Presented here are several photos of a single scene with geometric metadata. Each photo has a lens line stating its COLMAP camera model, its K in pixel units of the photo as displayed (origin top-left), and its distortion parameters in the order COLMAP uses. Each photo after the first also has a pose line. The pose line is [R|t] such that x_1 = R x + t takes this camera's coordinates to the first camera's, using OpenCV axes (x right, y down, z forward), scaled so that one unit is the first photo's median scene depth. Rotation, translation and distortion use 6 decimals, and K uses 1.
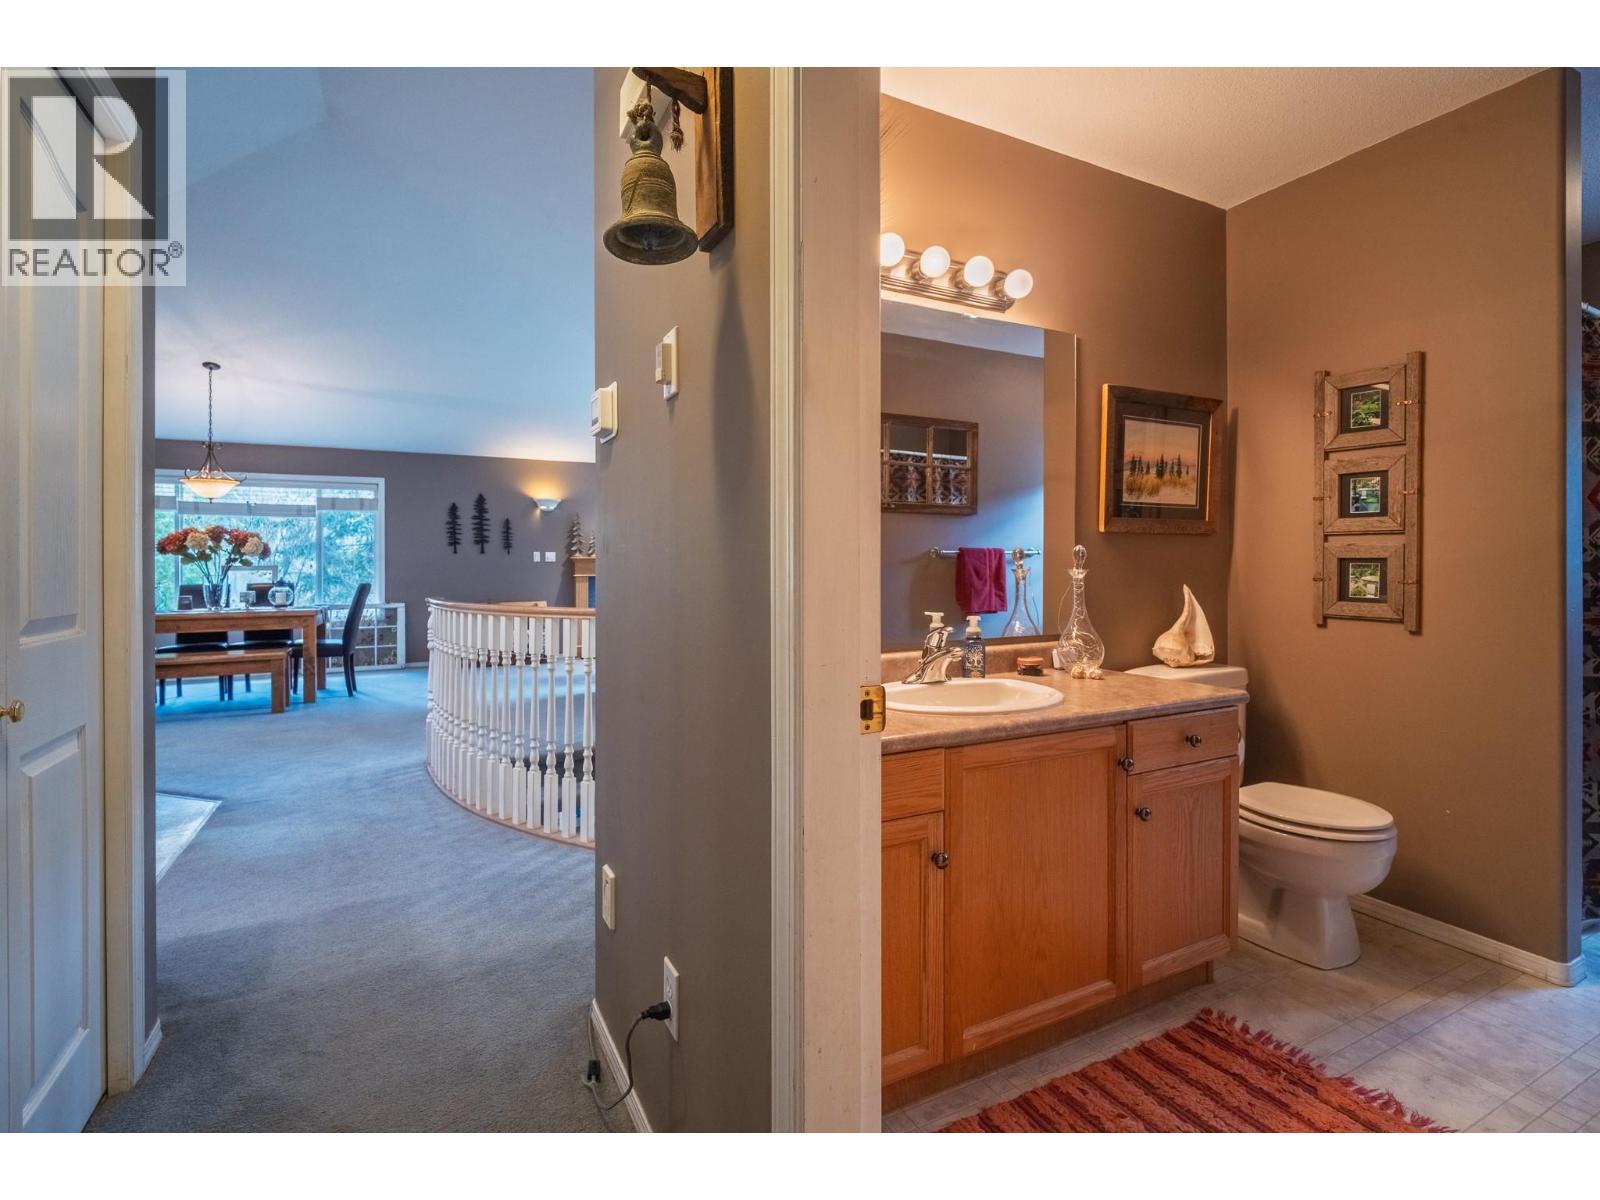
lens RADIAL K [[758.7, 0, 790.8], [0, 758.7, 572.5], [0, 0, 1]] dist [0.003561, -0.000459]
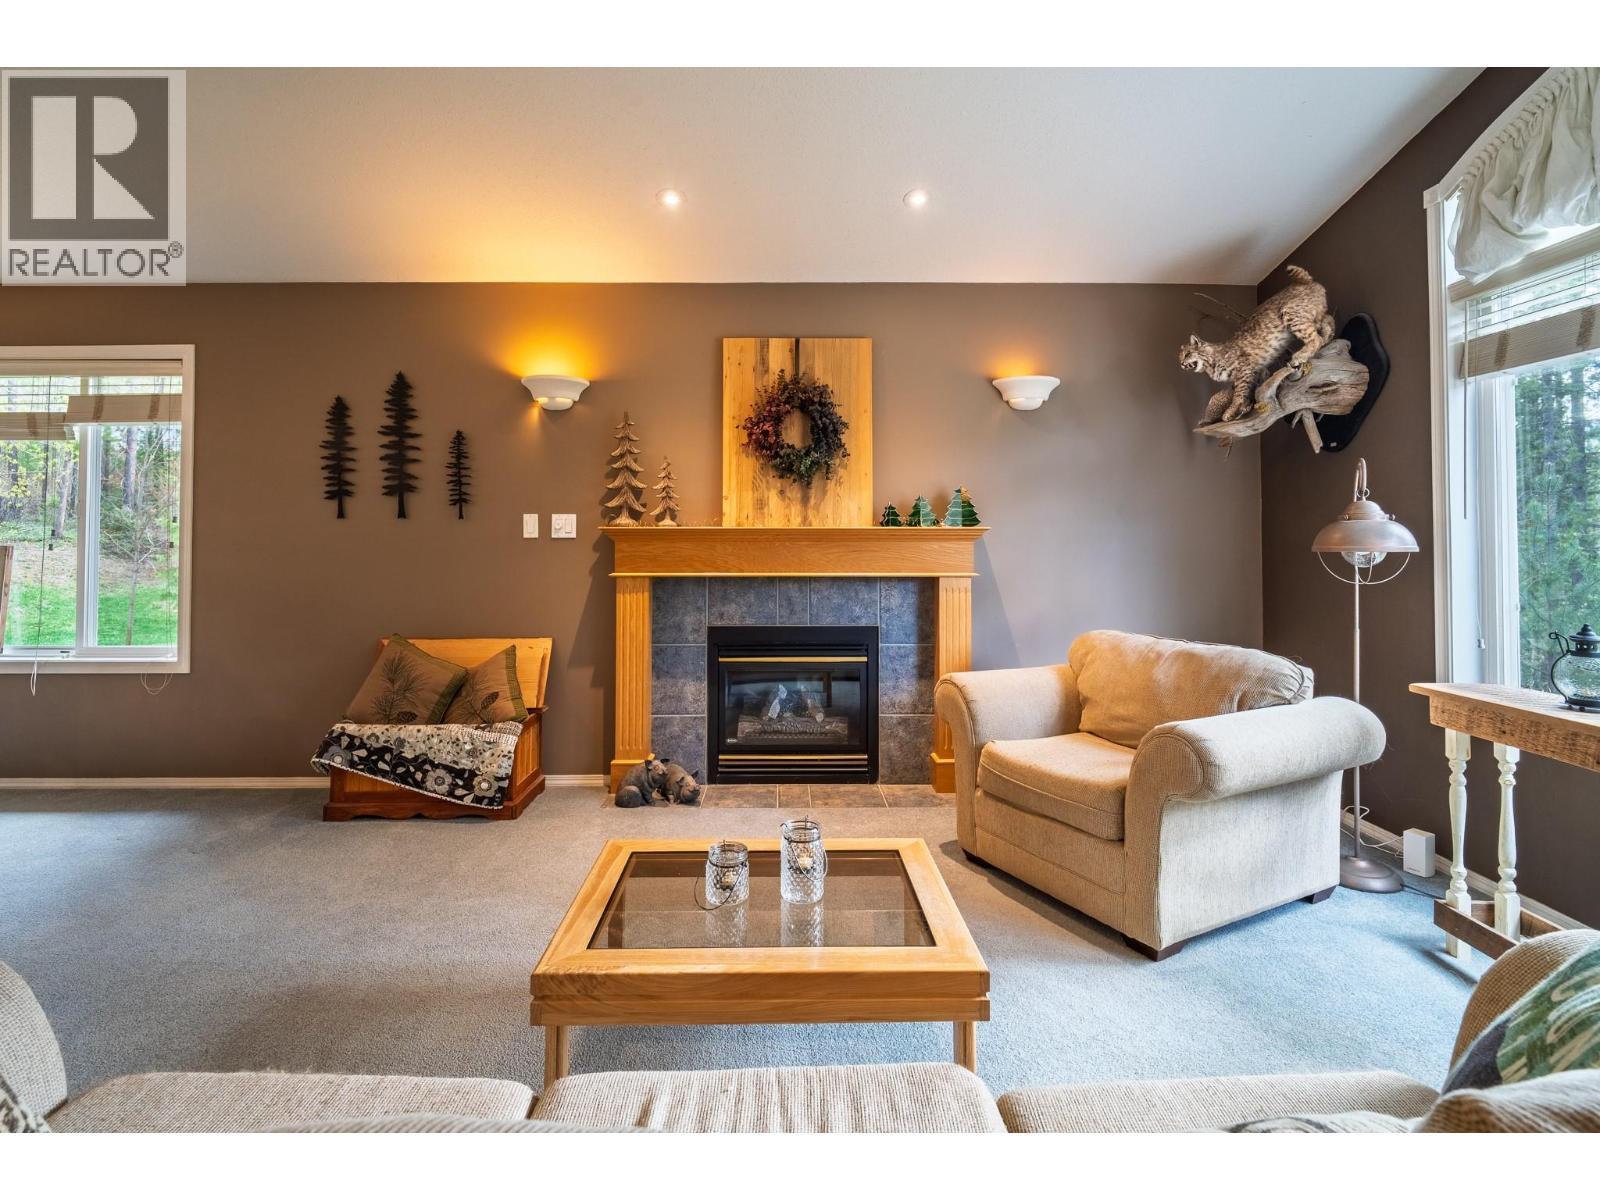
lens RADIAL K [[781.5, 0, 775.7], [0, 781.5, 533.1], [0, 0, 1]] dist [-0.001791, -0.000521]
pose [[0.892083, -0.001293, -0.451870, -0.035717], [-0.006938, 0.999839, -0.016558, -0.011287], [0.451819, 0.017906, 0.891930, 0.717472]]
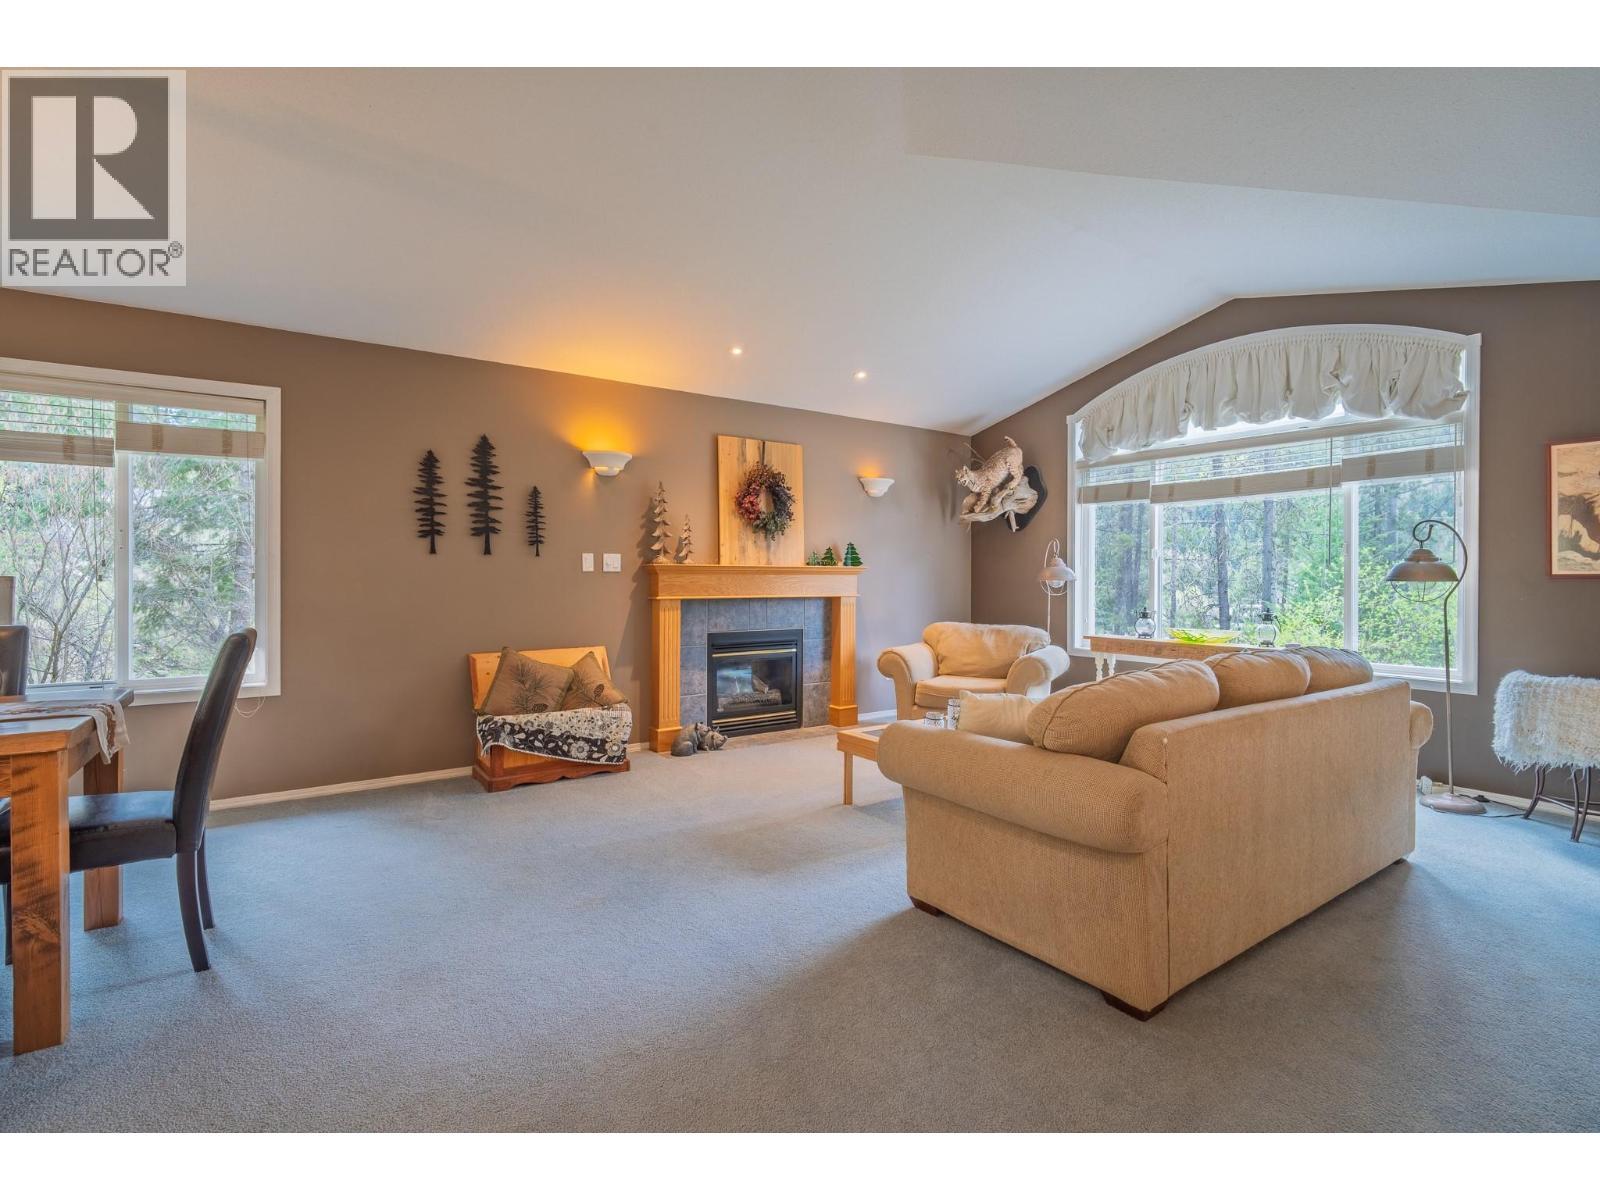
lens RADIAL K [[763.7, 0, 797.1], [0, 763.7, 591.6], [0, 0, 1]] dist [-0.004316, -0.001027]
pose [[0.991196, 0.003717, 0.132351, -0.270500], [-0.005176, 0.999930, 0.010684, -0.006951], [-0.132302, -0.011275, 0.991145, 0.473431]]
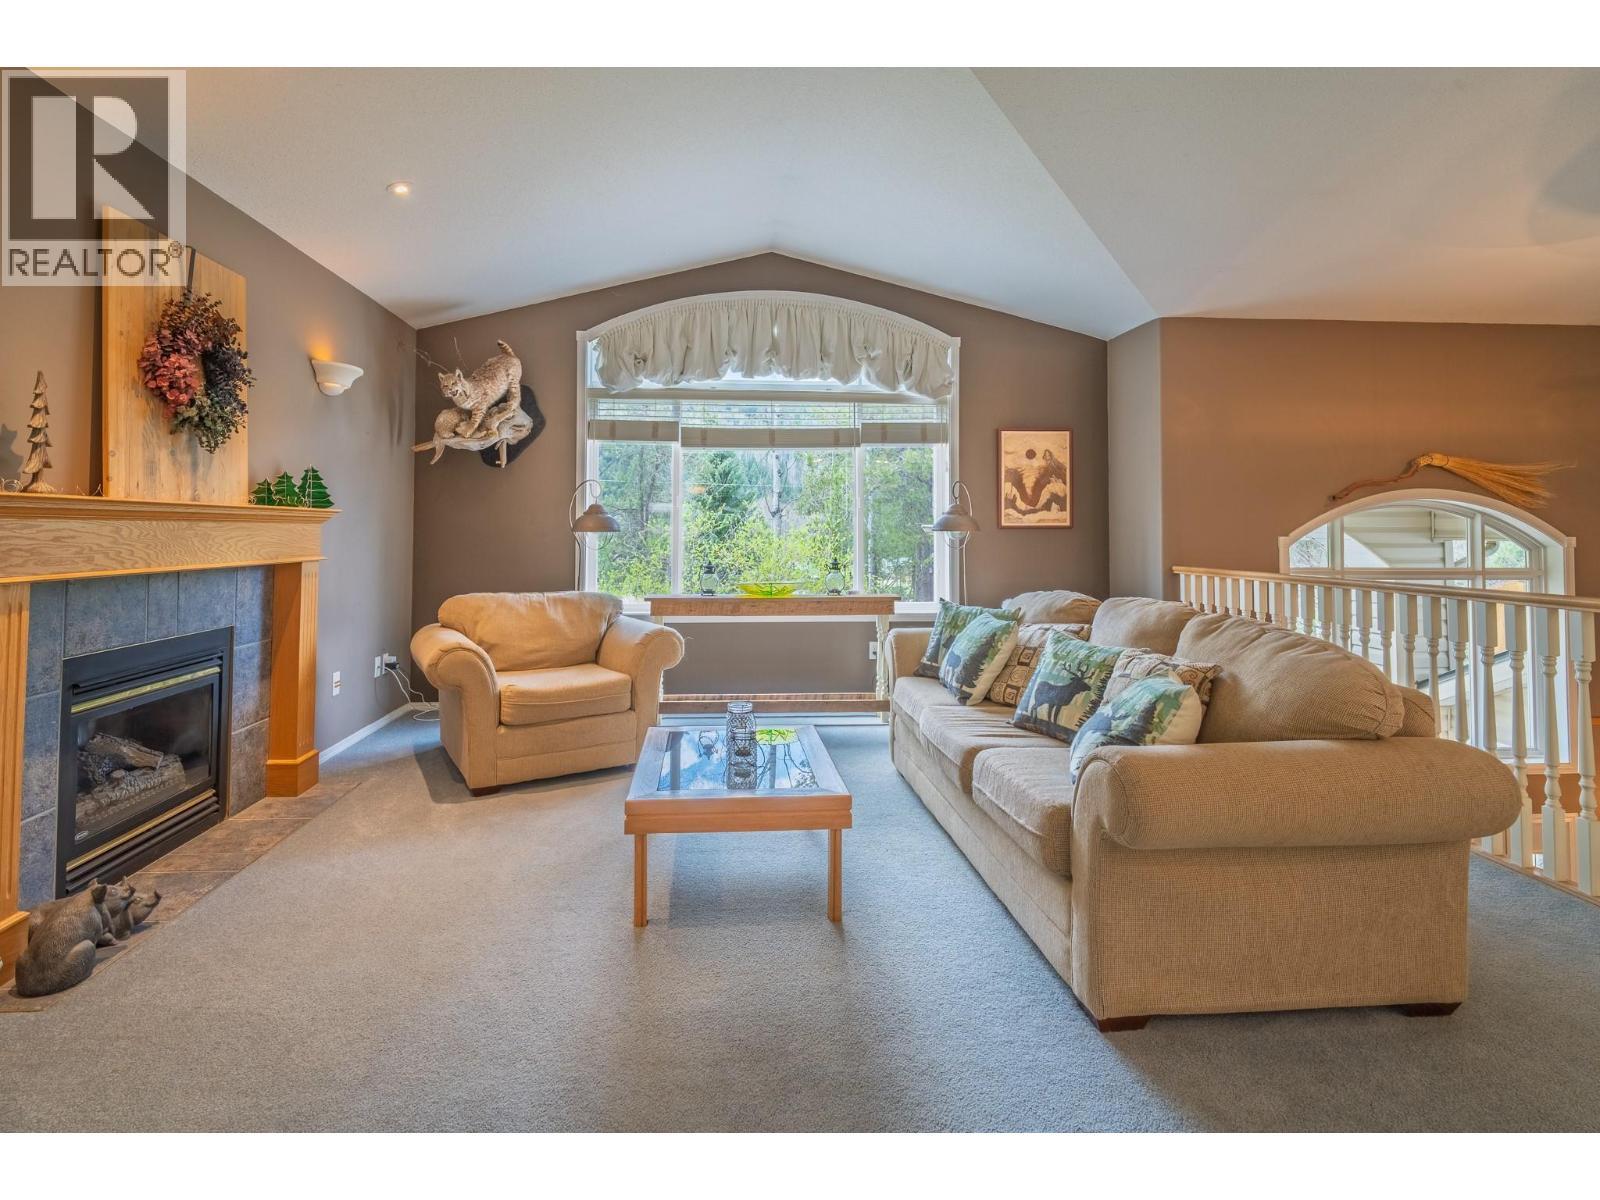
lens RADIAL K [[783.4, 0, 773.0], [0, 783.4, 505.9], [0, 0, 1]] dist [-0.001751, -0.001200]
pose [[0.395654, 0.032538, 0.917823, -0.407031], [0.003448, 0.999313, -0.036914, -0.008032], [-0.918393, 0.017770, 0.395270, 0.761072]]
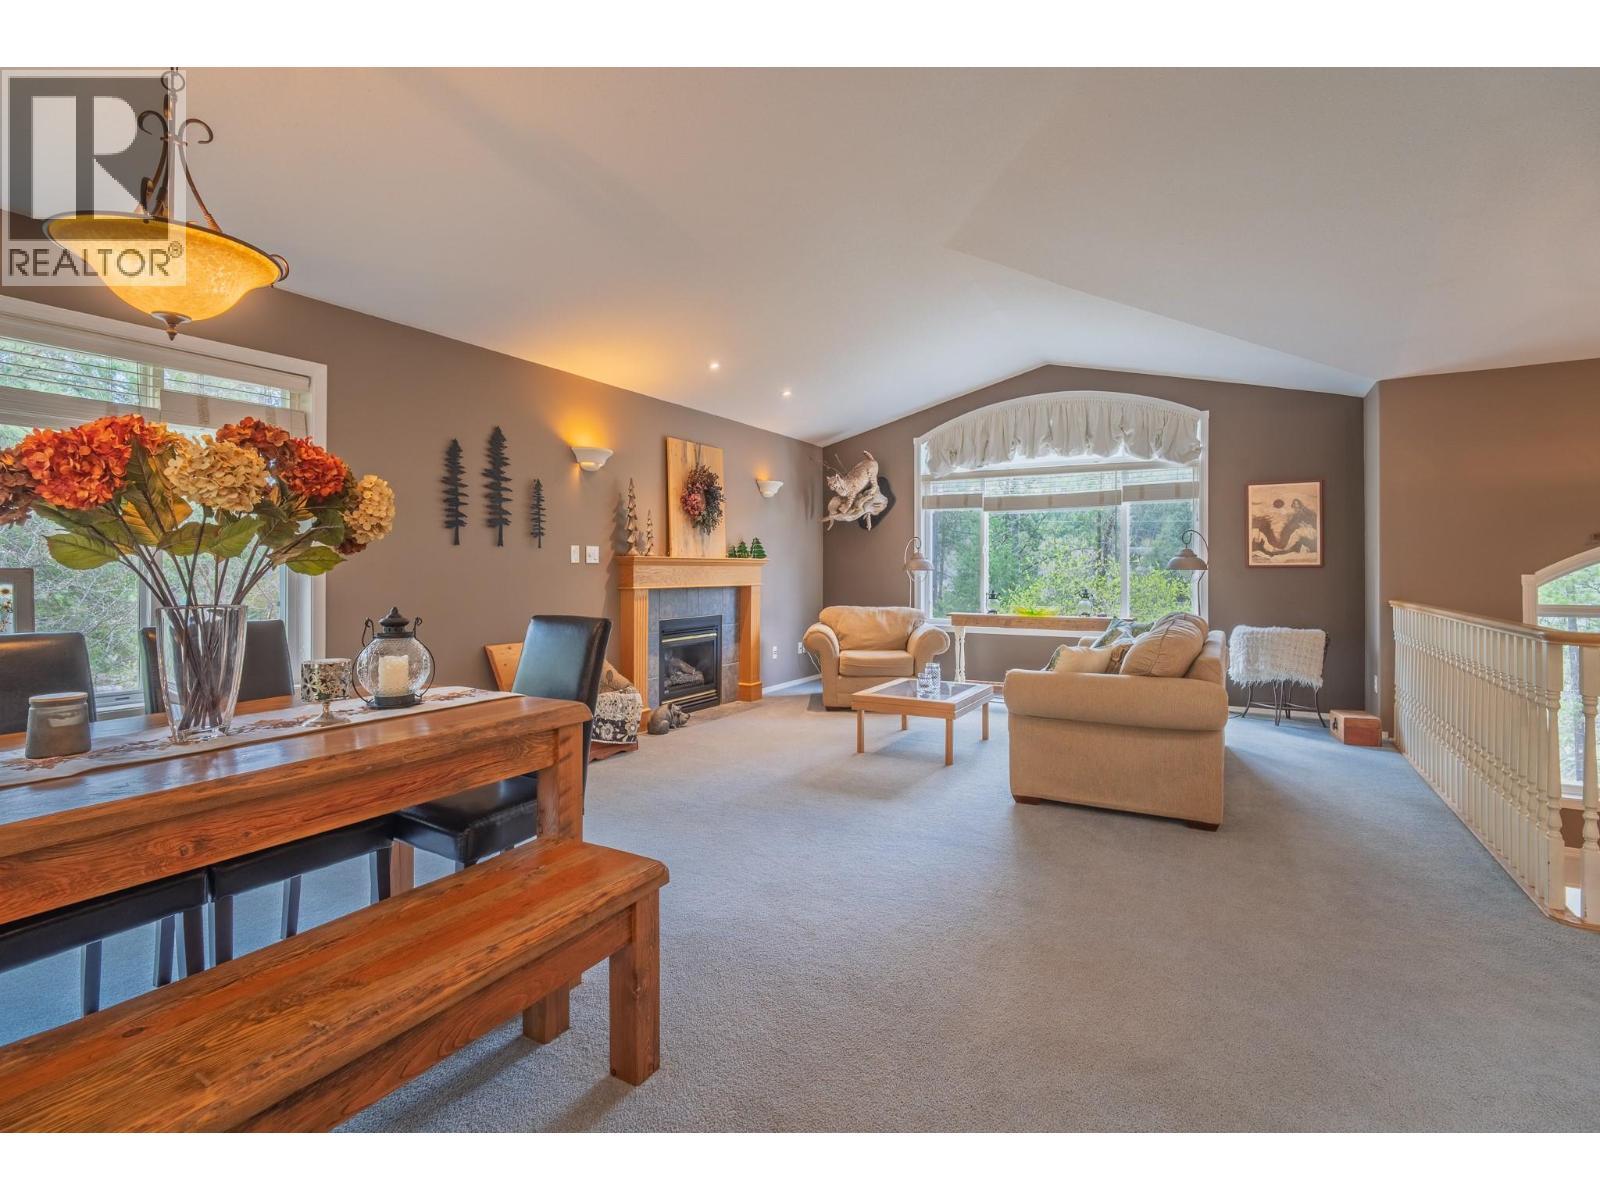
lens RADIAL K [[774.6, 0, 775.7], [0, 774.6, 575.9], [0, 0, 1]] dist [0.002554, -0.000486]
pose [[0.850809, -0.000441, 0.525476, -0.522020], [0.000807, 1.000000, -0.000467, -0.004766], [-0.525475, 0.000822, 0.850809, 0.469478]]
